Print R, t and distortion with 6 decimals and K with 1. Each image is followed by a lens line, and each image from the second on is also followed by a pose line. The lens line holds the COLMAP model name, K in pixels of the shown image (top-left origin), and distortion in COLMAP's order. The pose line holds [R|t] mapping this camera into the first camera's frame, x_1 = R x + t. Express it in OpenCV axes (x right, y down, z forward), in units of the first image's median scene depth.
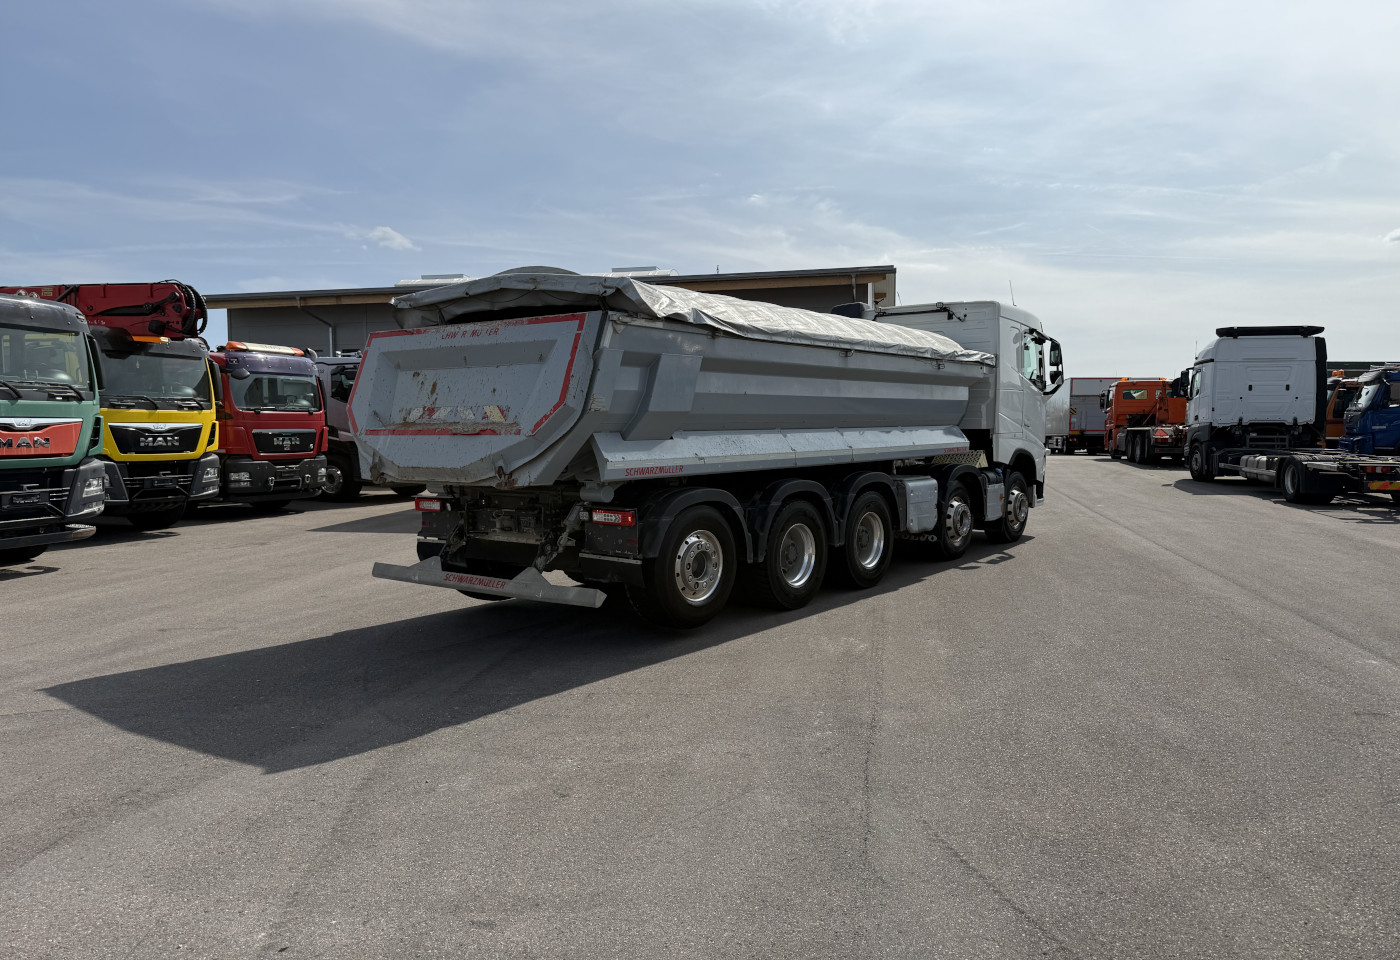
lens RADIAL K [[967.4, 0, 701.5], [0, 967.4, 511.6], [0, 0, 1]] dist [0.035084, -0.057092]
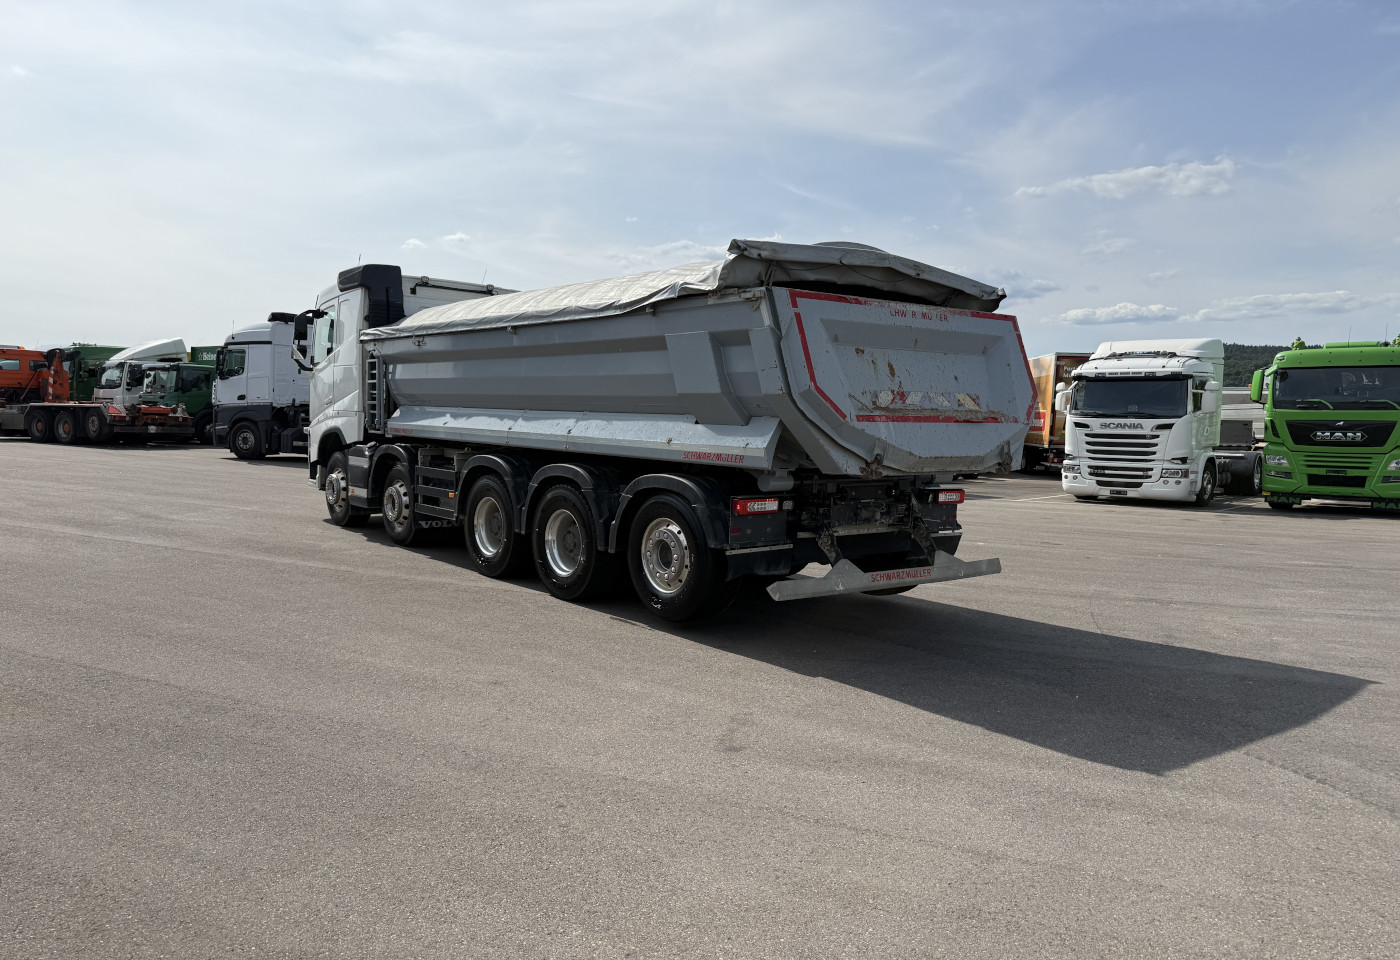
lens RADIAL K [[959.8, 0, 699.6], [0, 959.8, 523.9], [0, 0, 1]] dist [0.050220, -0.071825]
pose [[0.296843, -0.099580, 0.949720, -1.183648], [0.064289, 0.994375, 0.084169, -0.070720], [-0.952760, 0.036072, 0.301575, 0.896523]]
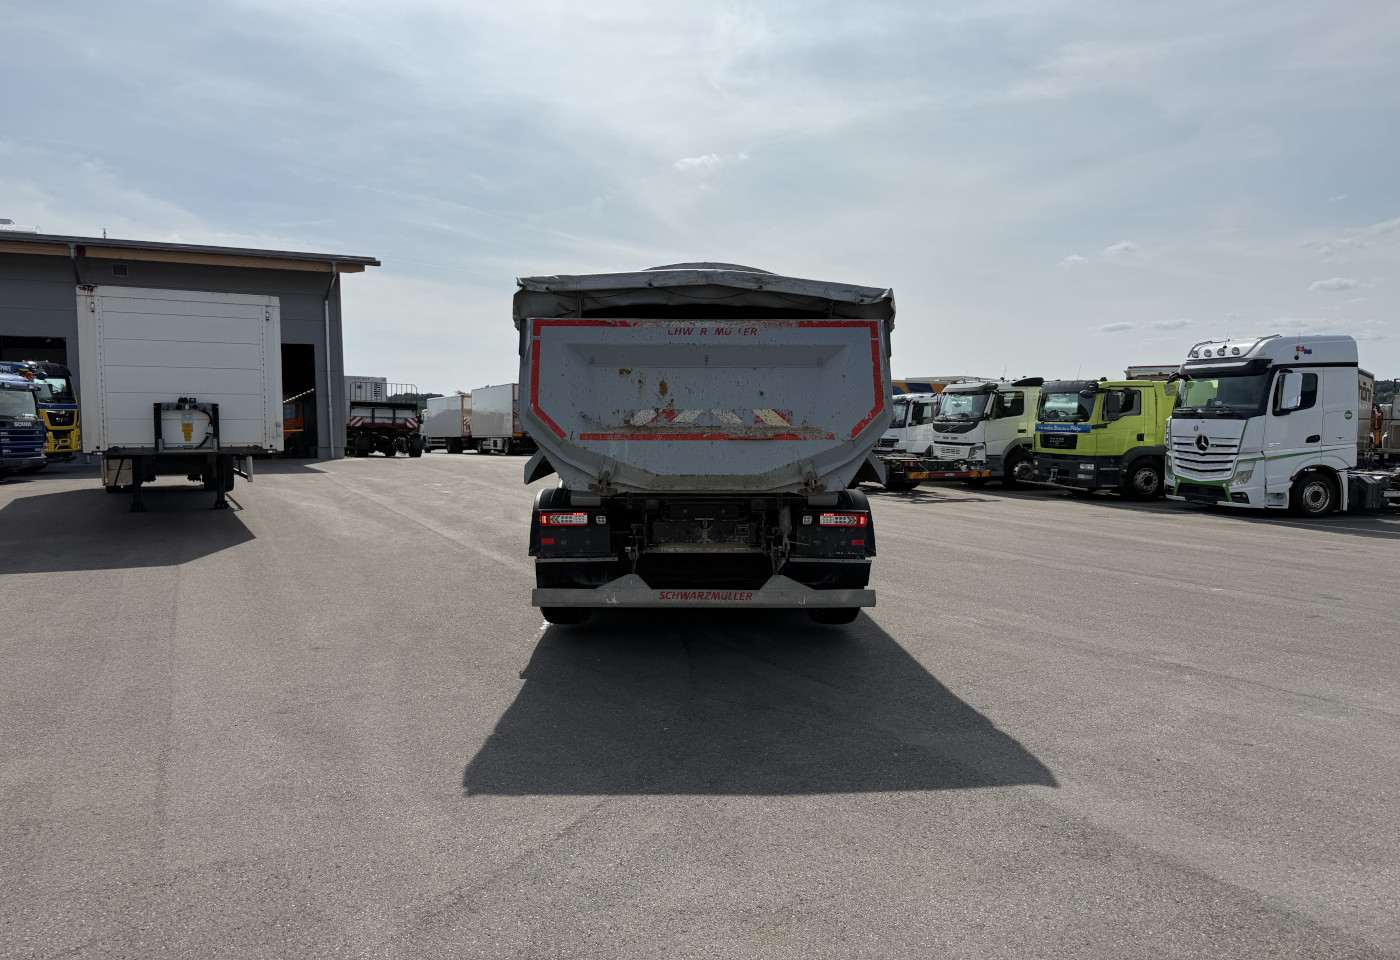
lens RADIAL K [[964.7, 0, 698.0], [0, 964.7, 511.4], [0, 0, 1]] dist [0.064287, -0.082998]
pose [[0.796046, -0.045804, 0.603501, -0.792461], [0.046527, 0.998813, 0.014436, -0.023525], [-0.603445, 0.016588, 0.797232, 0.260268]]
